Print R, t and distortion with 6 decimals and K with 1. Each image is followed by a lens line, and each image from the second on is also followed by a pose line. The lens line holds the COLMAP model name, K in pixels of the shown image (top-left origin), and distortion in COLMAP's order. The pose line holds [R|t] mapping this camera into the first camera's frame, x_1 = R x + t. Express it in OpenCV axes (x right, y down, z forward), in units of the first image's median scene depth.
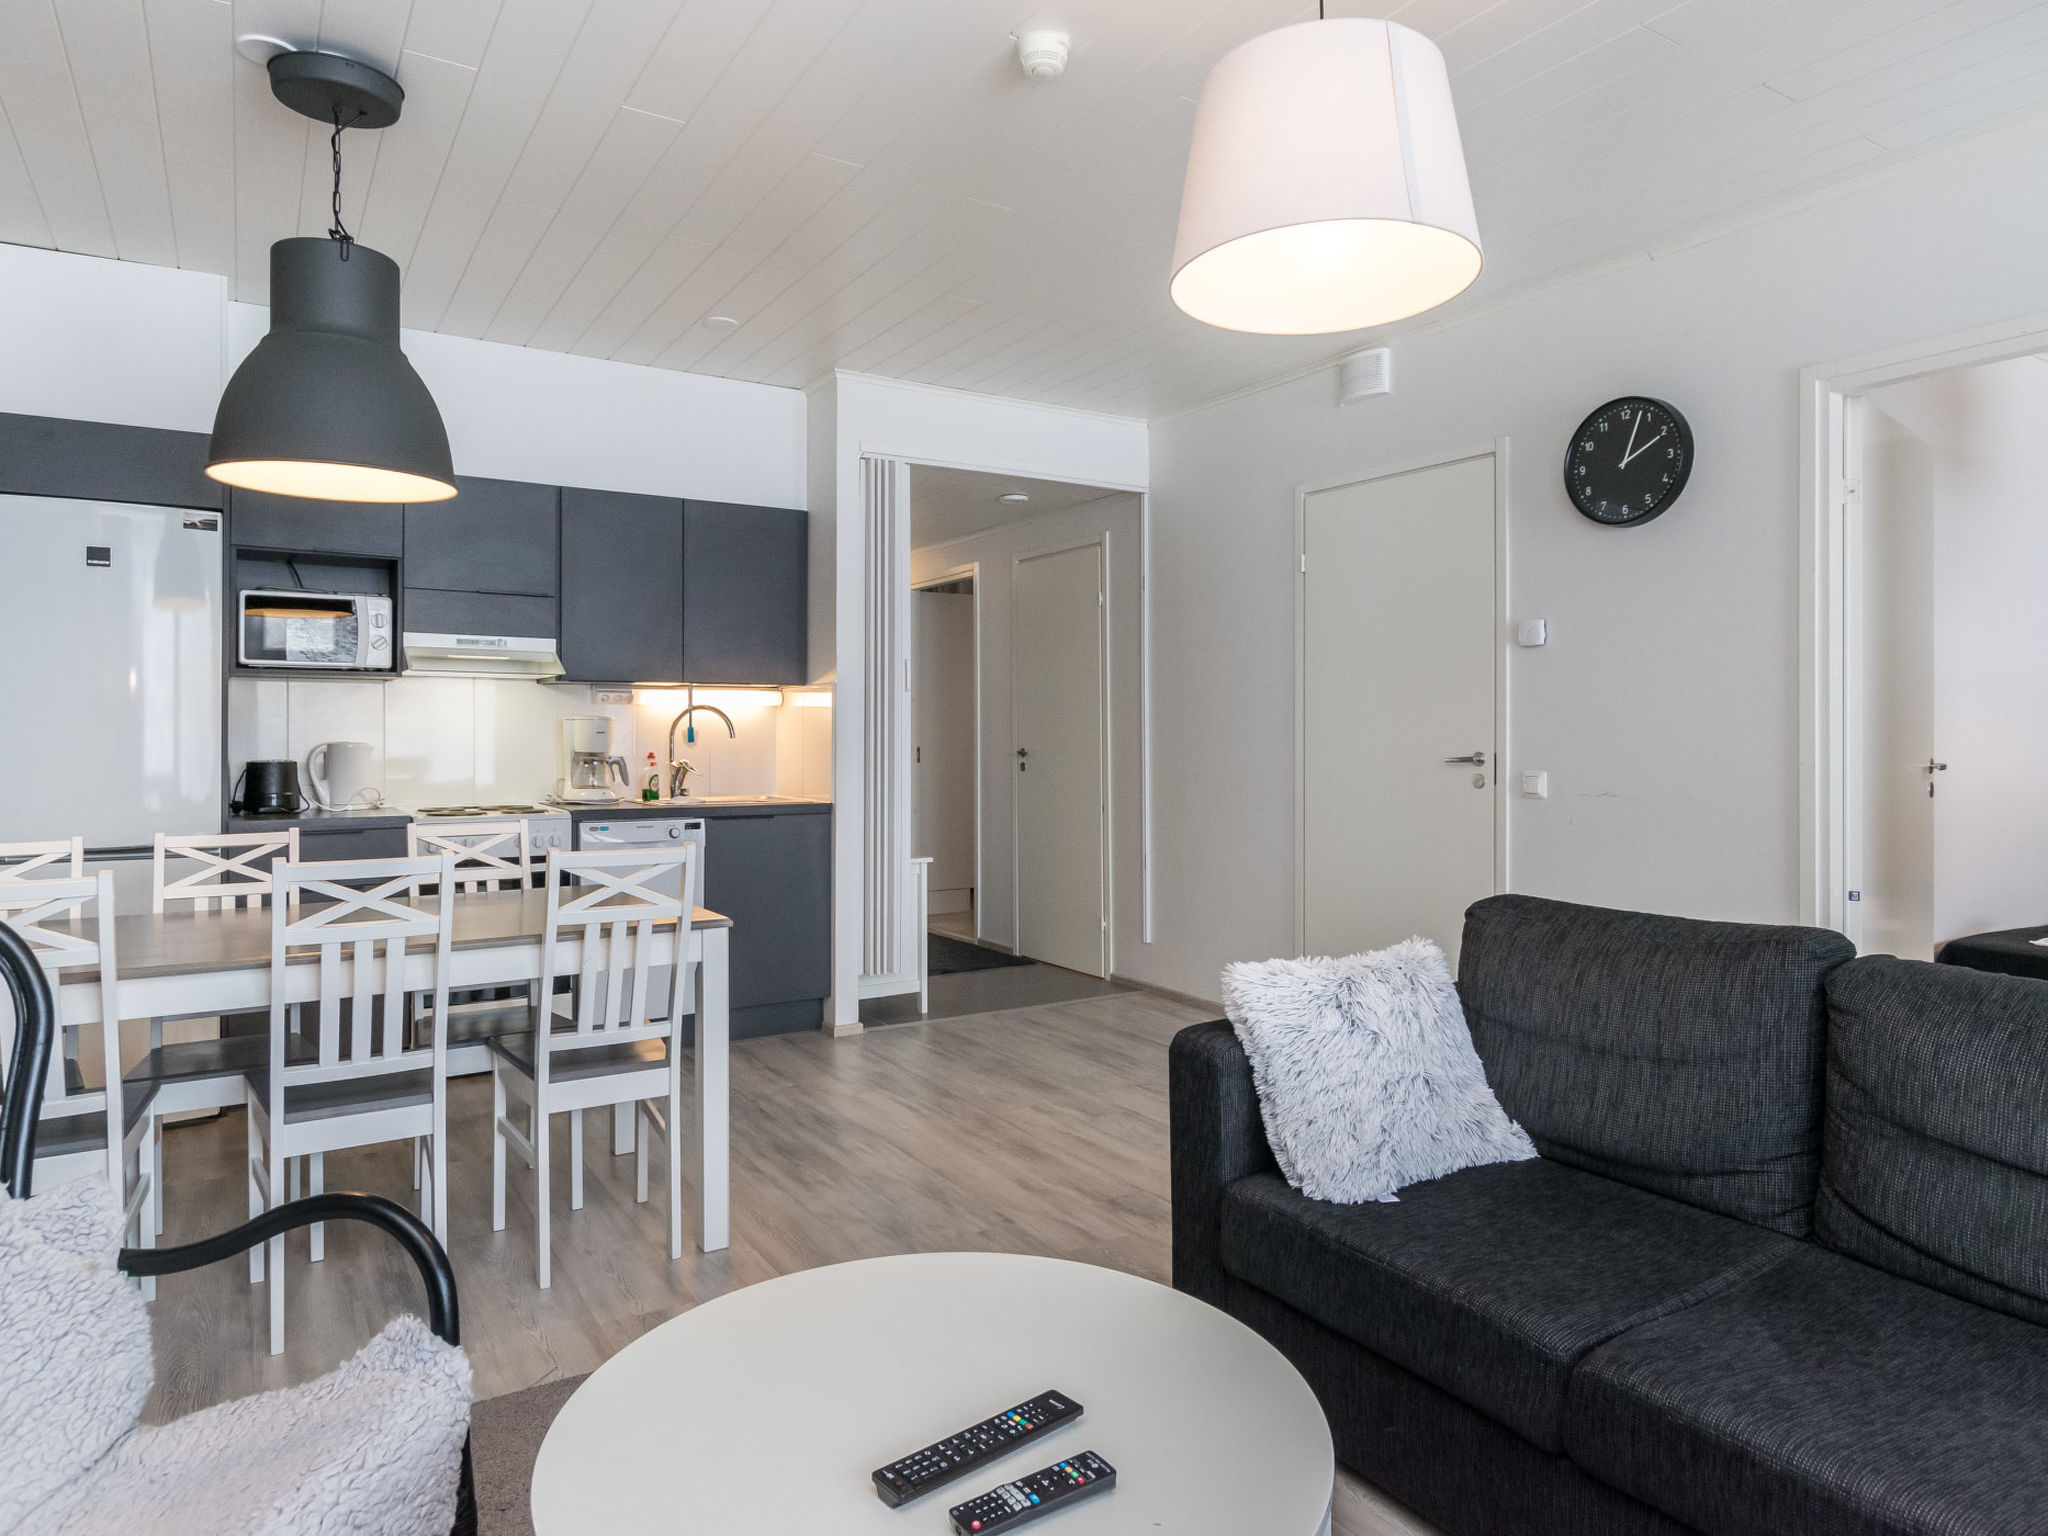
lens RADIAL K [[1241.2, 0, 1026.0], [0, 1241.2, 734.8], [0, 0, 1]] dist [0.000636, -0.000269]
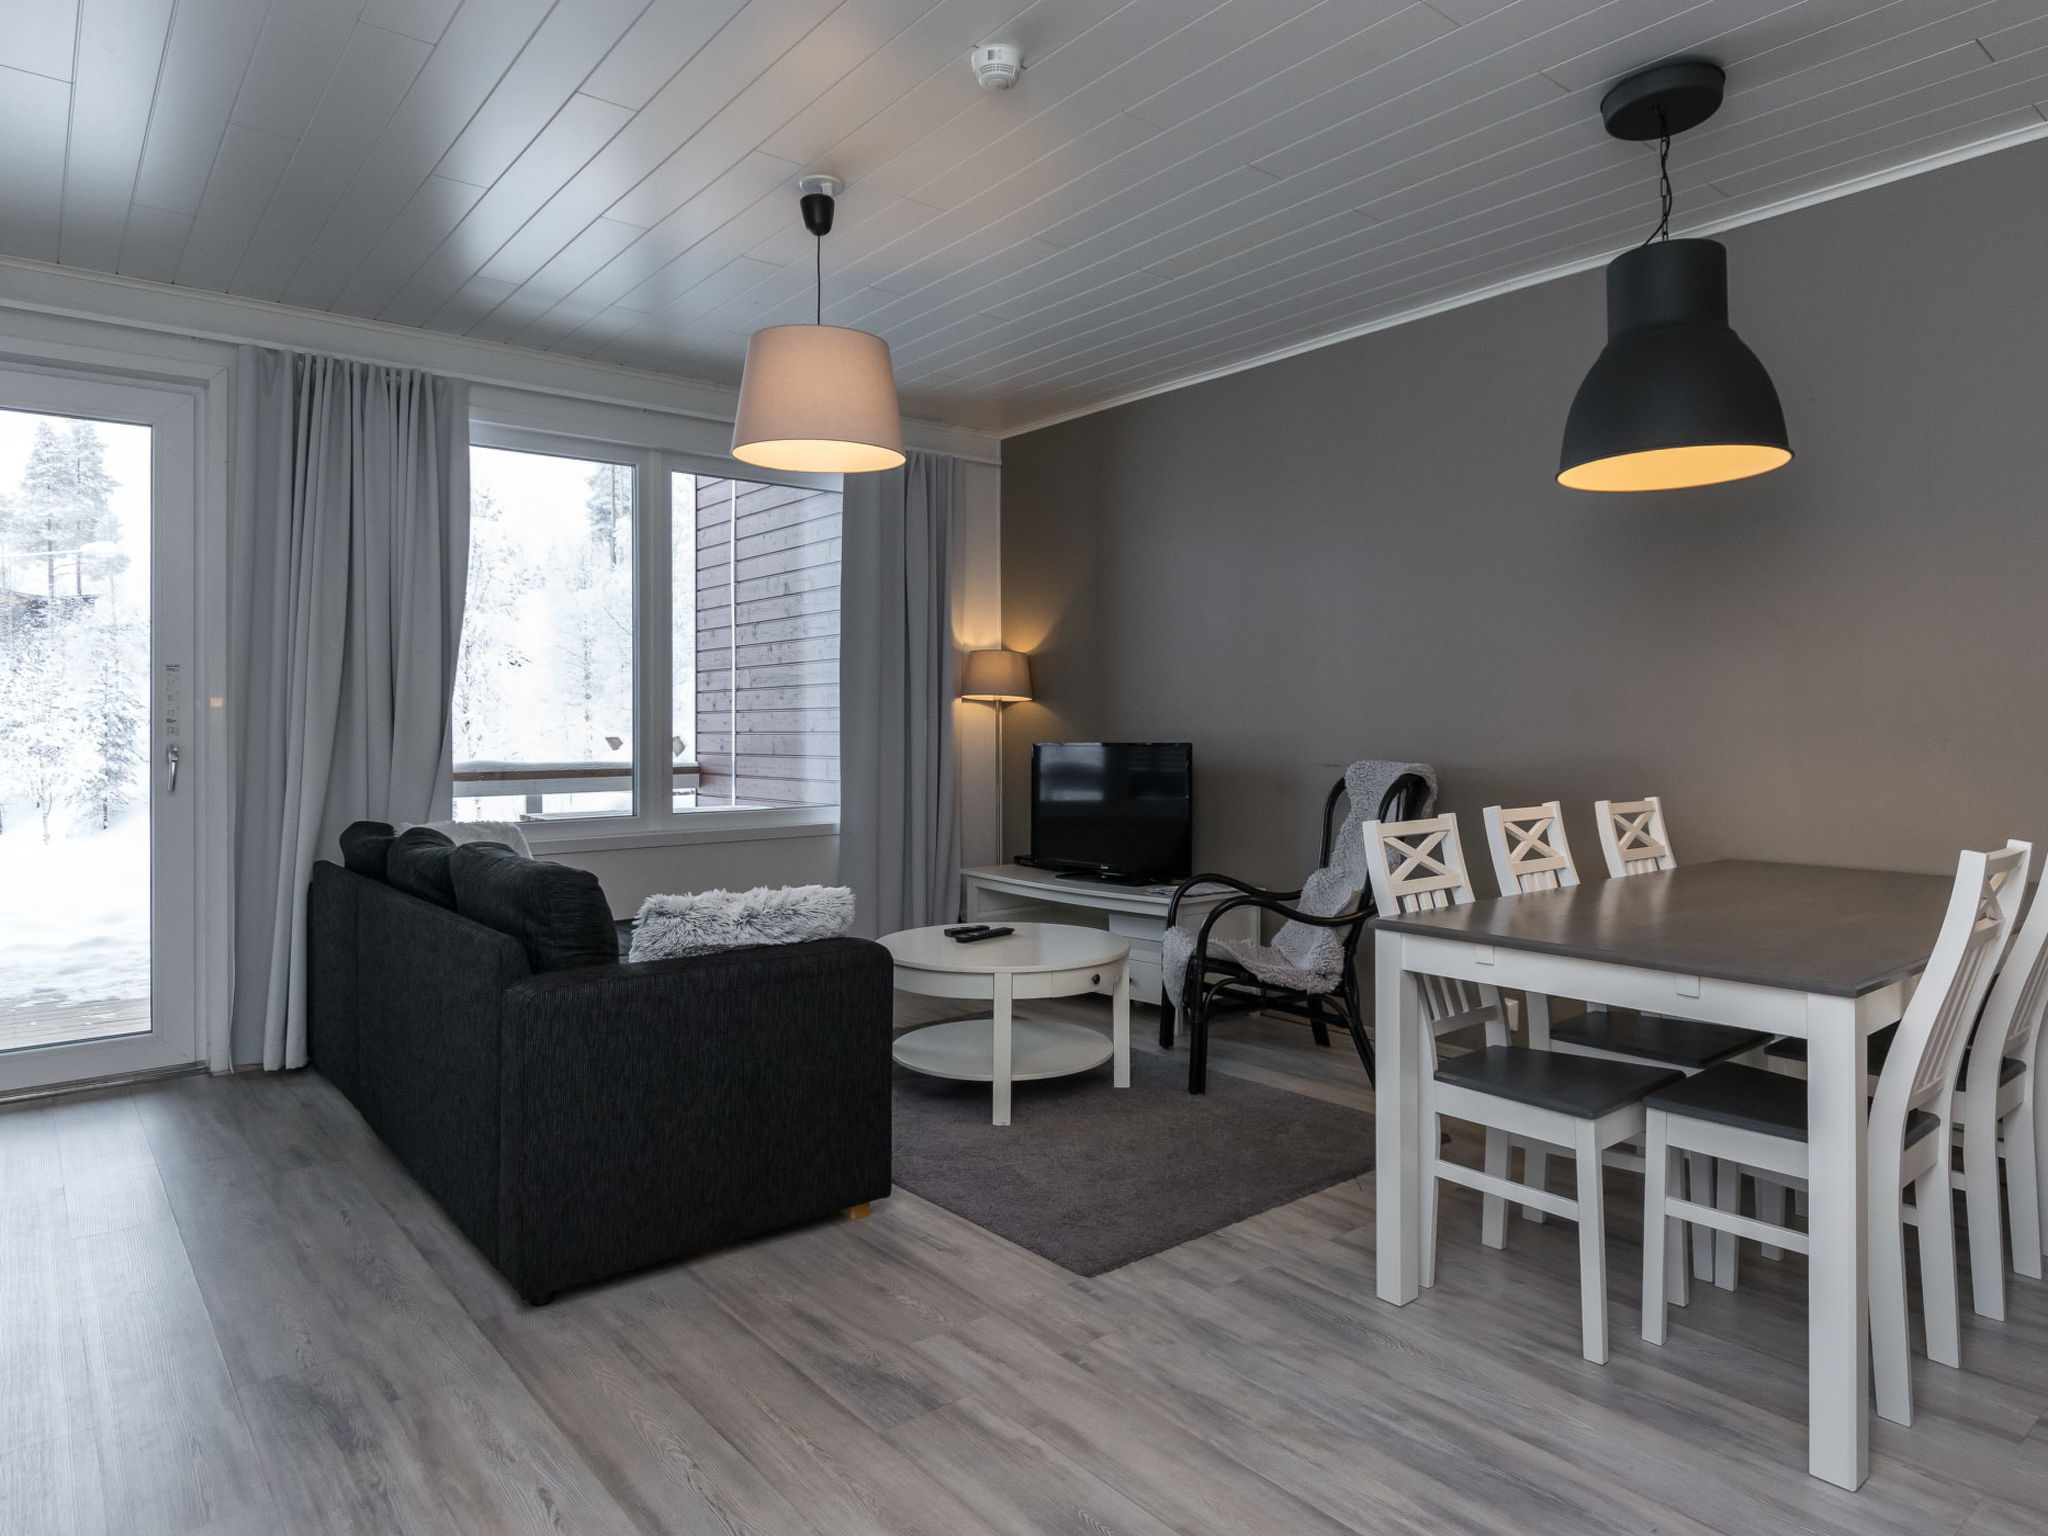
lens RADIAL K [[1241.2, 0, 1026.0], [0, 1241.2, 734.8], [0, 0, 1]] dist [0.000636, -0.000269]
pose [[-0.993092, 0.000777, -0.117335, 0.078135], [0.000755, 1.000000, 0.000233, 0.012561], [0.117335, 0.000142, -0.993092, 1.354410]]
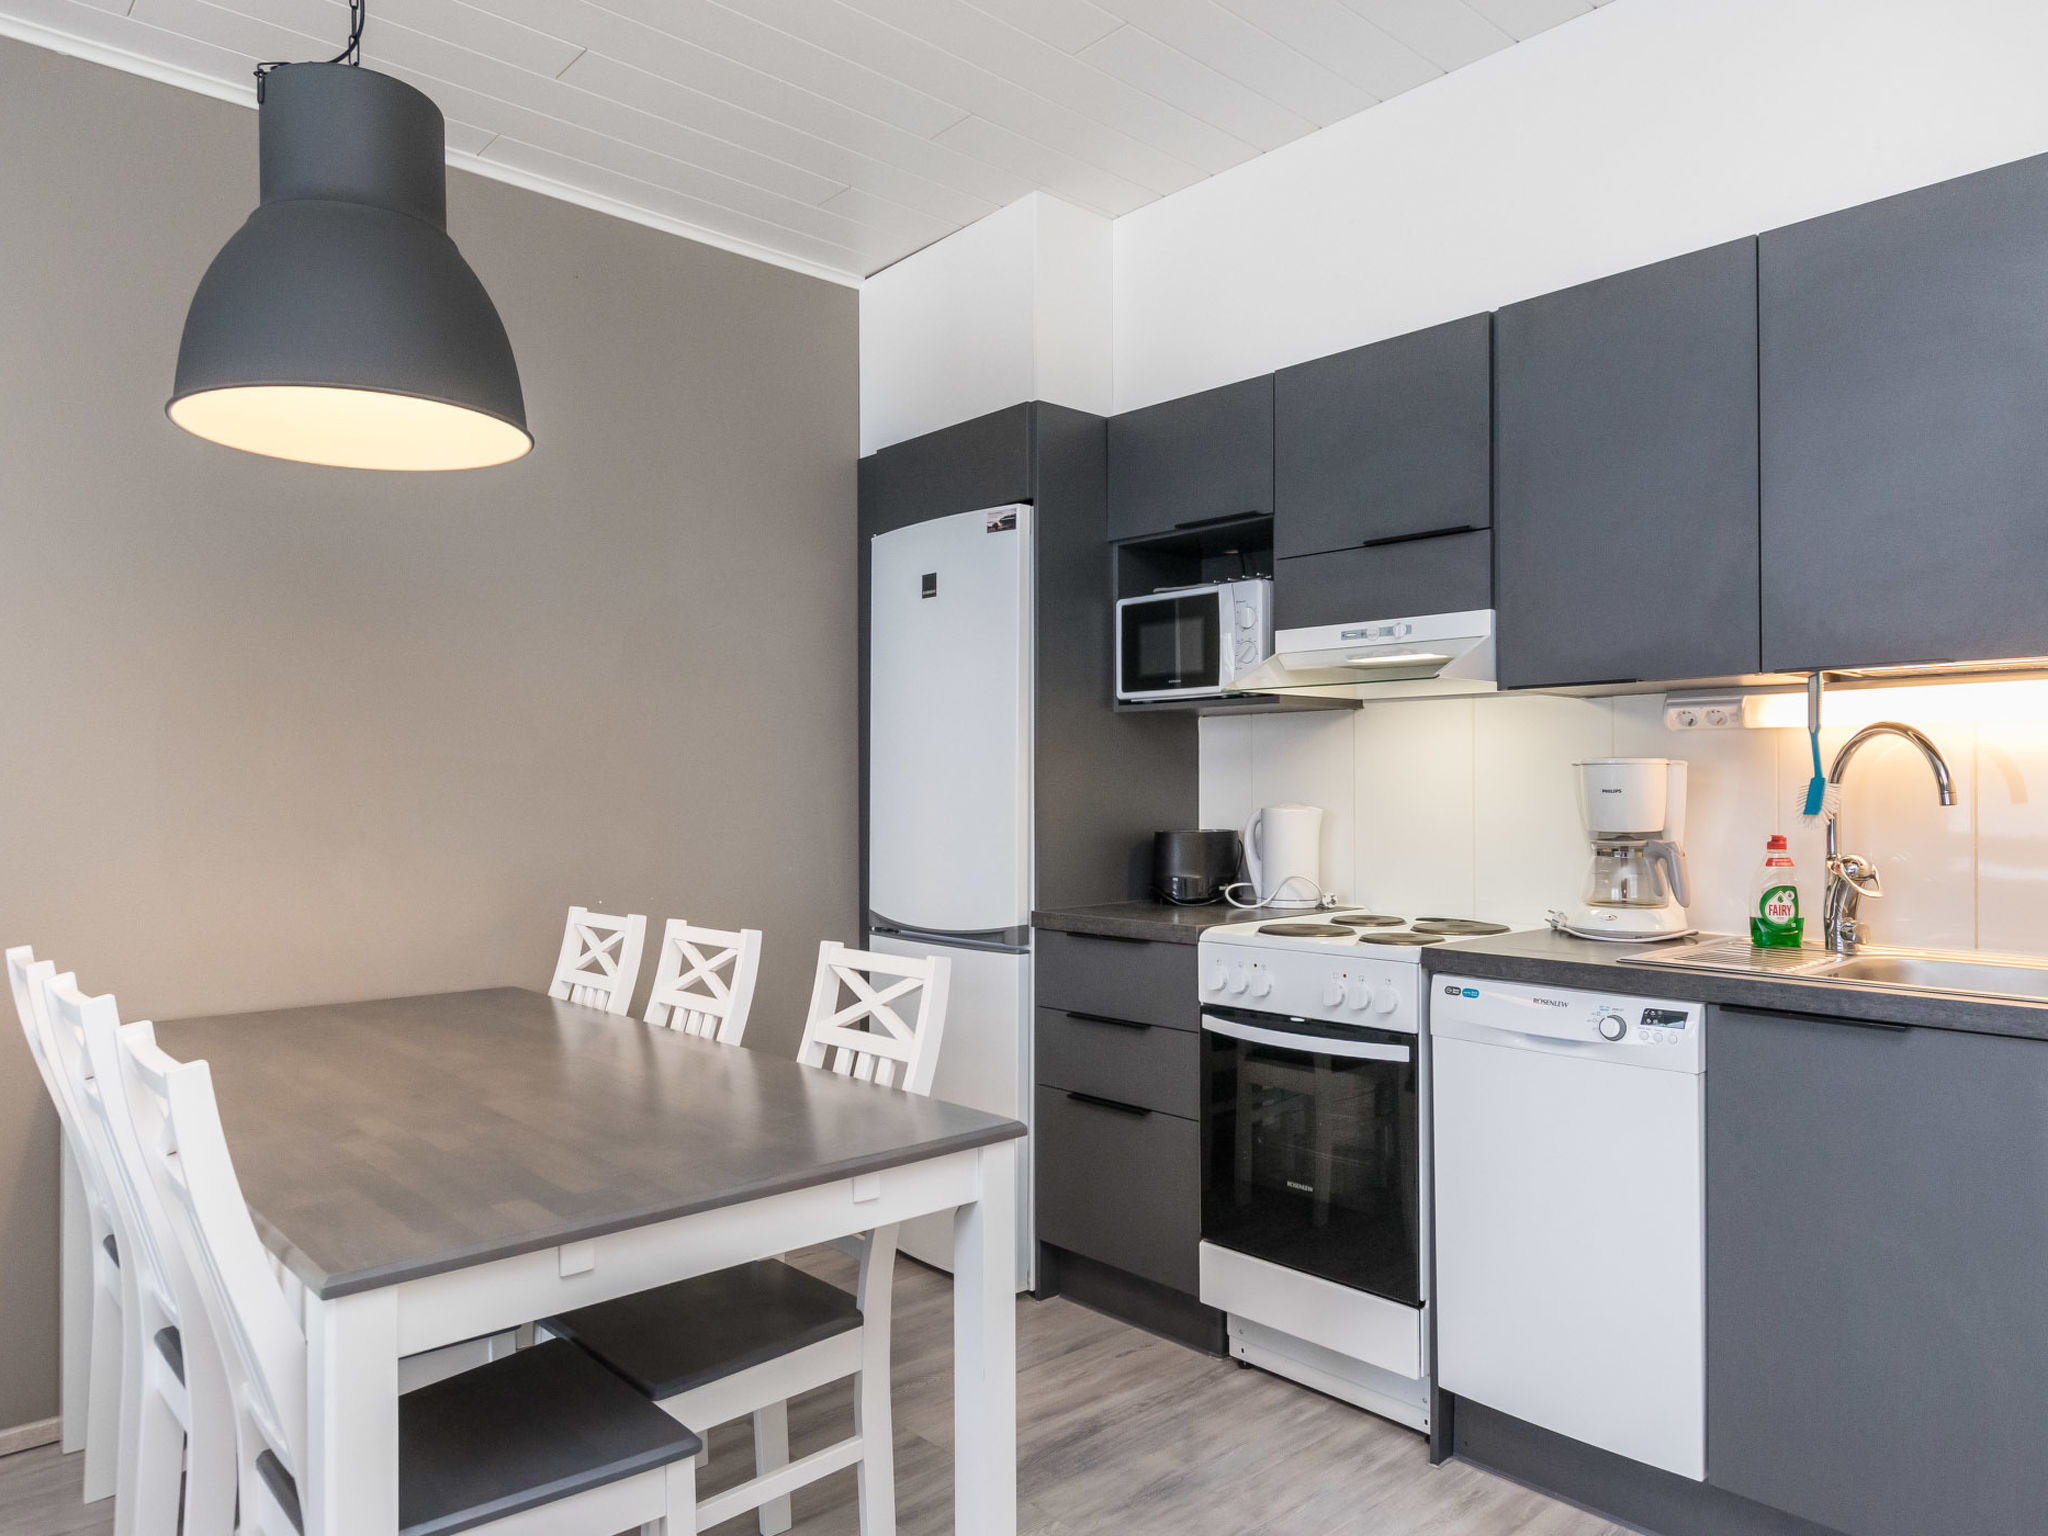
lens RADIAL K [[1343.6, 0, 1024.0], [0, 1343.6, 768.0], [0, 0, 1]] dist [-0.006226, -0.001633]
pose [[0.170192, -0.014213, -0.985308, 0.162201], [0.001991, 0.999899, -0.014080, -0.004493], [0.985409, 0.000434, 0.170203, 0.848294]]
